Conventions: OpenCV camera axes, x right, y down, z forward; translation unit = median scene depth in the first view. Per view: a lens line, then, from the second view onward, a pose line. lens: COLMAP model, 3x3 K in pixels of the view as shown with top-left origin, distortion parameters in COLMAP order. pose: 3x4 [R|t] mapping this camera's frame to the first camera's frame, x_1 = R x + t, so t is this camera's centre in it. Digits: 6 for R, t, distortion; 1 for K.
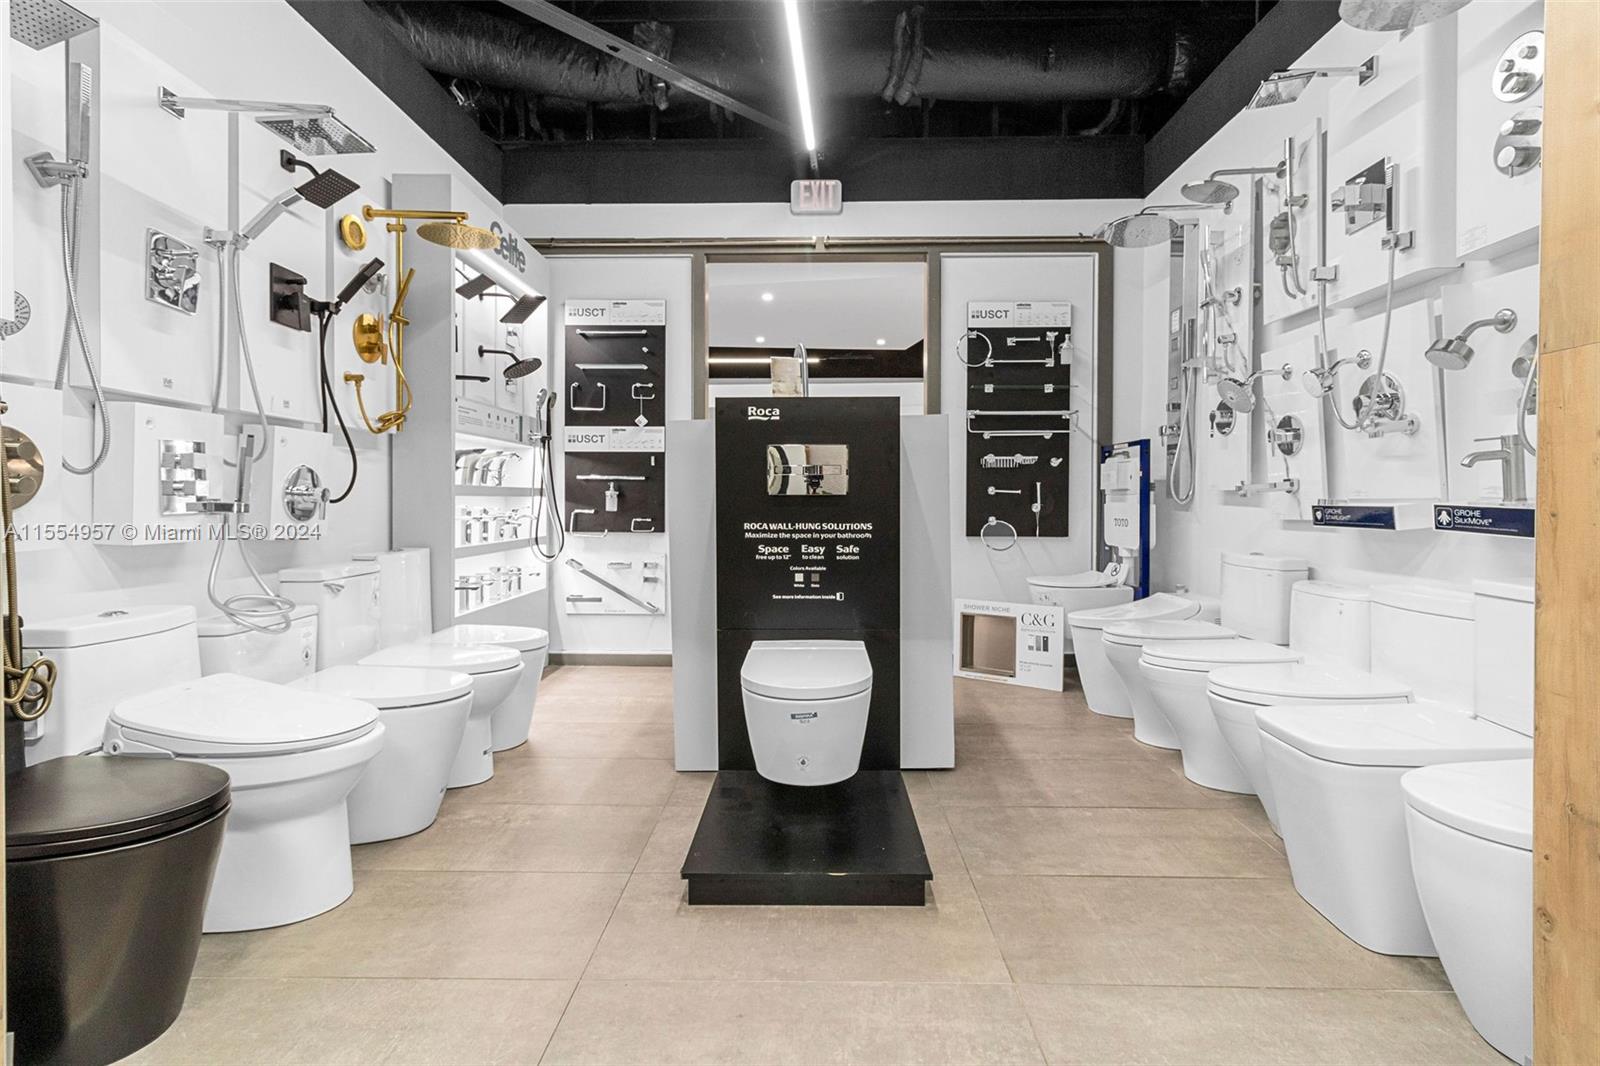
lens RADIAL K [[741.4, 0, 811.7], [0, 741.4, 505.7], [0, 0, 1]] dist [0.030616, 0.000102]
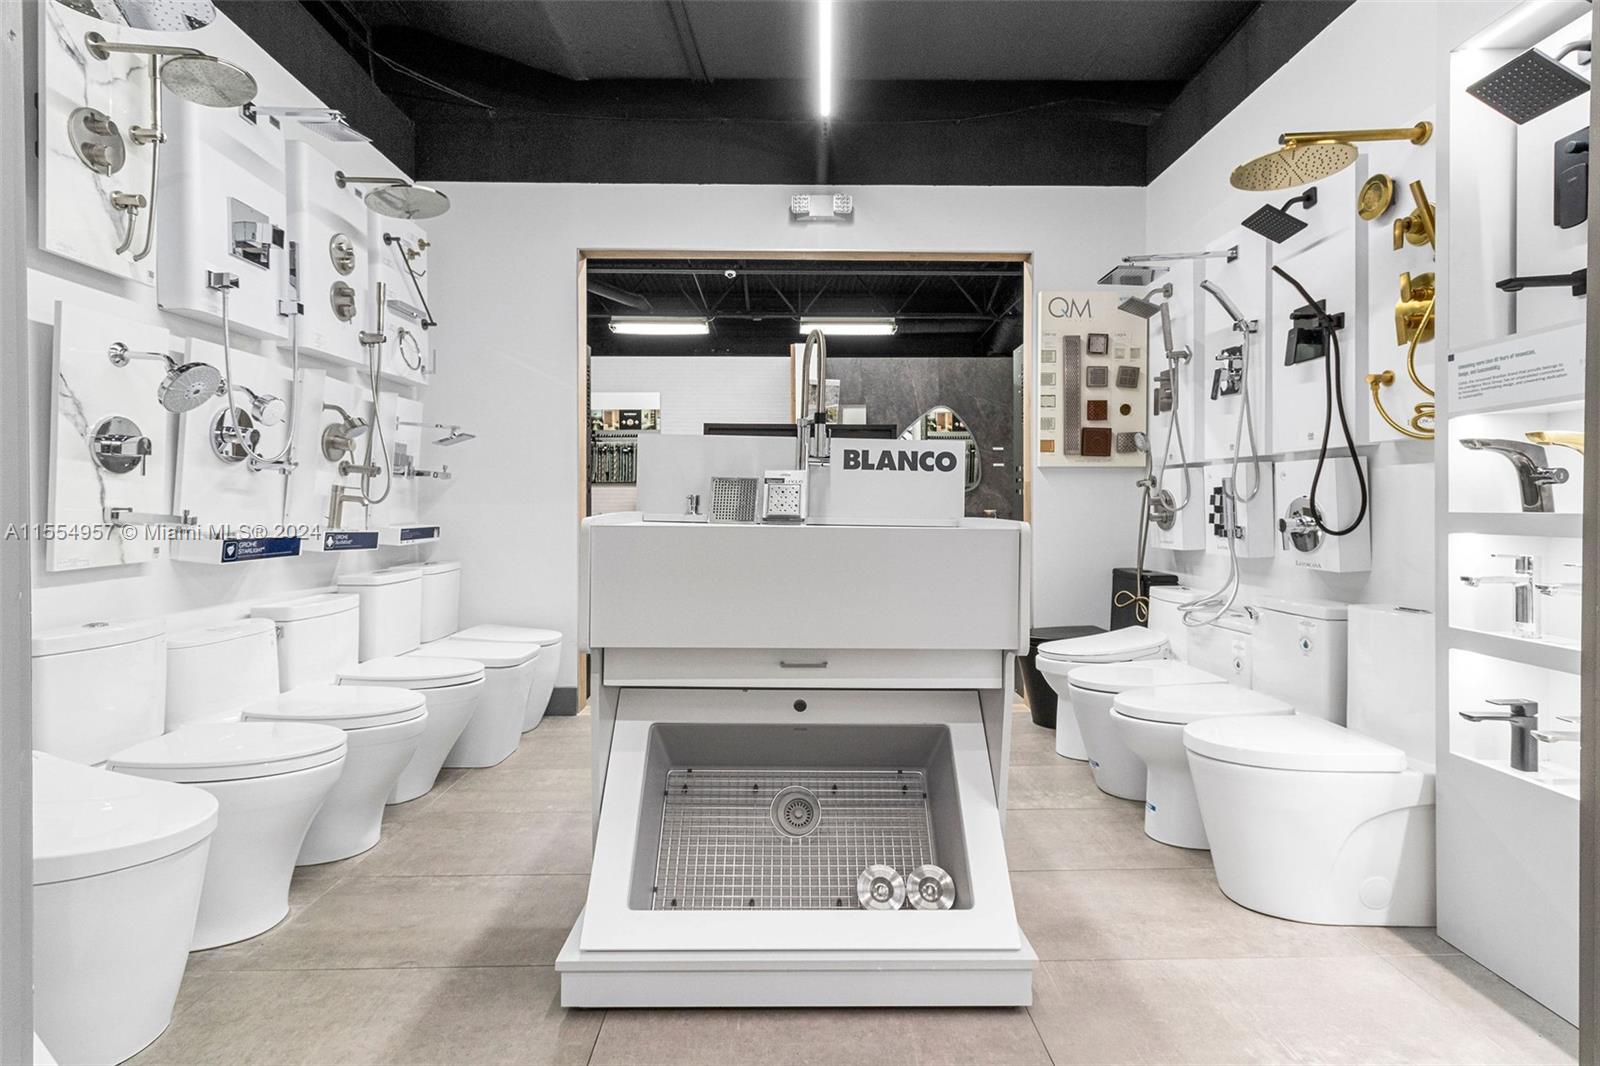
lens RADIAL K [[777.9, 0, 797.0], [0, 777.9, 501.5], [0, 0, 1]] dist [0.021265, 0.000089]
pose [[-0.999632, 0.001373, -0.027101, 0.027697], [0.001317, 0.999997, 0.002075, -0.051821], [0.027104, 0.002038, -0.999631, 2.172664]]
